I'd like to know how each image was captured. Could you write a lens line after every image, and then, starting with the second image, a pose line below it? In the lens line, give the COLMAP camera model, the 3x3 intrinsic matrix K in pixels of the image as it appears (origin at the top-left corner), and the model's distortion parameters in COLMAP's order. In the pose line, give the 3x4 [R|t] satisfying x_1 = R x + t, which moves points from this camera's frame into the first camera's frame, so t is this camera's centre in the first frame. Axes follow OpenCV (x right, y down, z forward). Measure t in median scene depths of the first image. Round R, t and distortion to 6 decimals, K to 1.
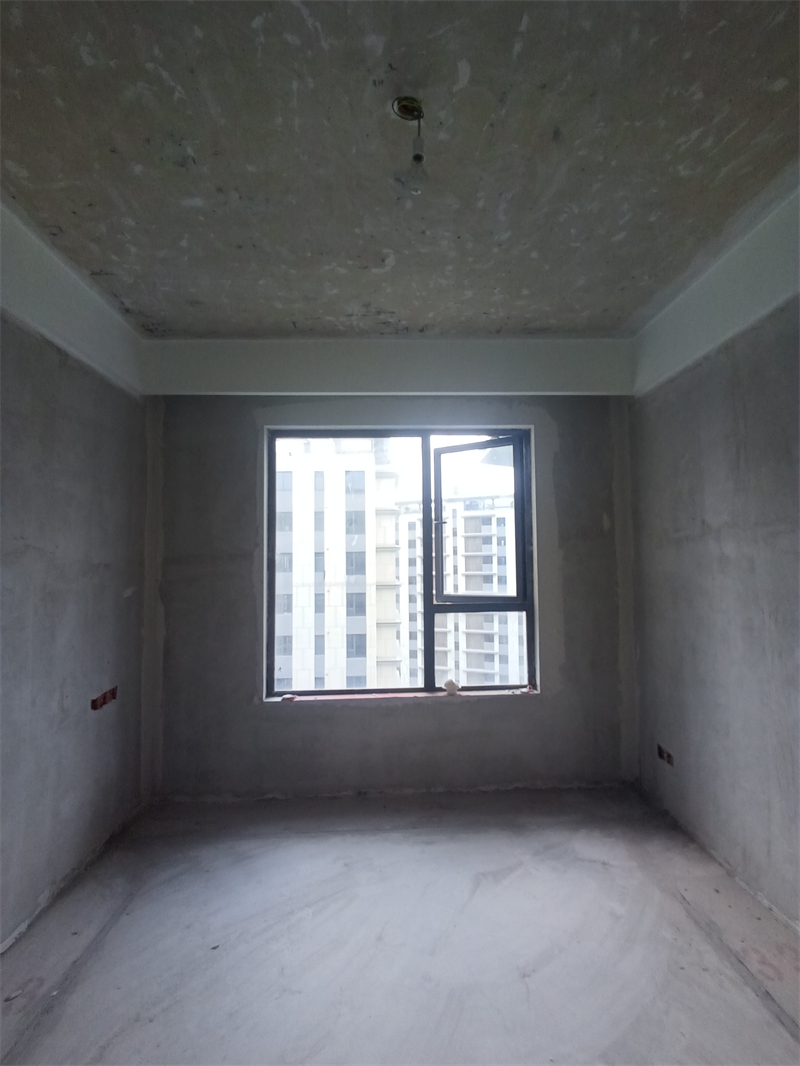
lens RADIAL K [[491.8, 0, 406.4], [0, 491.8, 534.8], [0, 0, 1]] dist [-0.005965, 0.001533]
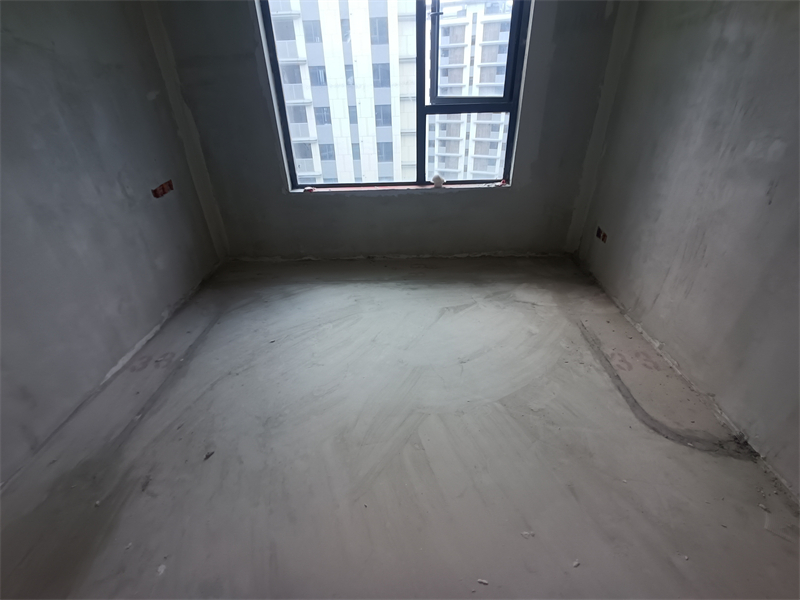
lens RADIAL K [[369.1, 0, 398.4], [0, 369.1, 303.0], [0, 0, 1]] dist [-0.005965, 0.001533]
pose [[0.997122, 0.024947, -0.071588, 0.076755], [0.020432, 0.820923, 0.570674, 0.037188], [0.073004, -0.570494, 0.818051, 0.077414]]
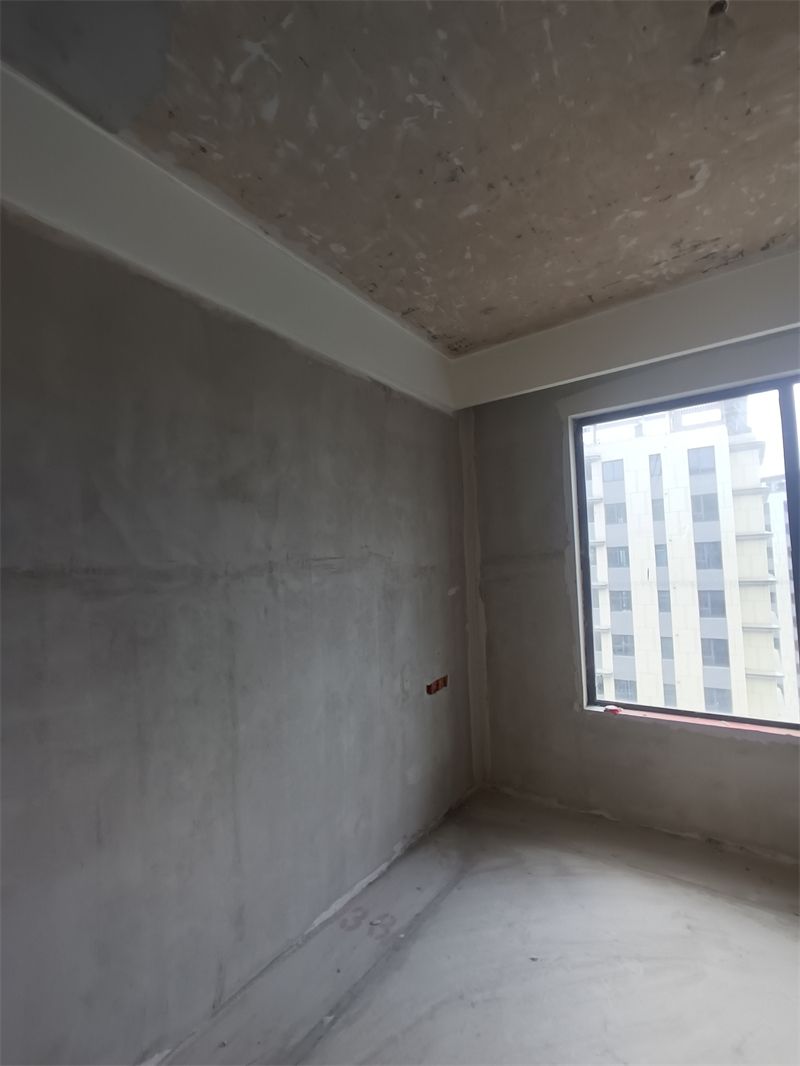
lens RADIAL K [[491.8, 0, 406.4], [0, 491.8, 534.8], [0, 0, 1]] dist [-0.005965, 0.001533]
pose [[0.790419, -0.053472, -0.610228, 0.034646], [0.059666, 0.998166, -0.010181, -0.003981], [0.609653, -0.028363, 0.792161, 0.069268]]
